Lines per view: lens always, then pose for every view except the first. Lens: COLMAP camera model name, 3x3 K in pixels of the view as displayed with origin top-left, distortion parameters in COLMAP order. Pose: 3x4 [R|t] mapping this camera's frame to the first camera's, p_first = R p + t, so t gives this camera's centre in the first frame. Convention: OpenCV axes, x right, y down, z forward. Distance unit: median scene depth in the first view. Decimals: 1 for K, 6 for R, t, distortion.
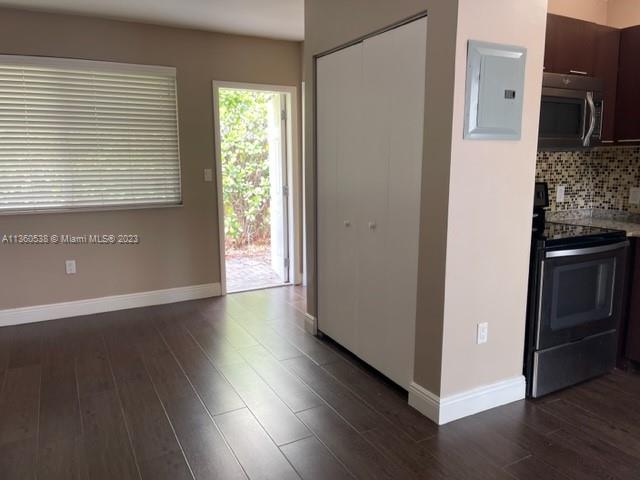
lens RADIAL K [[482.5, 0, 320.2], [0, 482.5, 237.7], [0, 0, 1]] dist [0.049949, -0.044870]
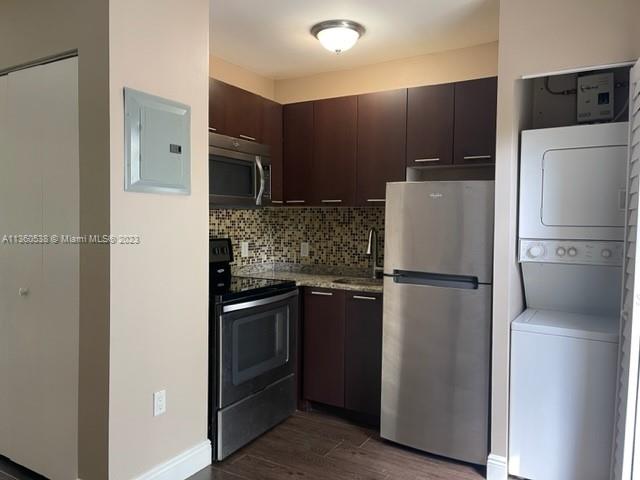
lens RADIAL K [[482.5, 0, 319.8], [0, 482.5, 239.3], [0, 0, 1]] dist [0.049949, -0.044870]
pose [[0.850112, -0.008087, 0.526539, 0.098832], [0.069789, 0.992793, -0.097428, 0.002345], [-0.521956, 0.119572, 0.844550, 0.033877]]
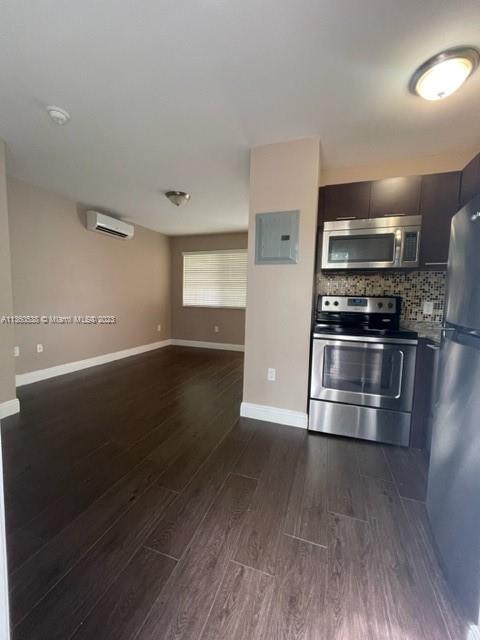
lens RADIAL K [[256.9, 0, 243.7], [0, 256.9, 317.9], [0, 0, 1]] dist [0.003287, 0.000704]
pose [[0.681118, 0.078001, -0.728007, 0.815332], [-0.148051, 0.988442, -0.032611, 0.036786], [0.717049, 0.129994, 0.684793, 0.243611]]
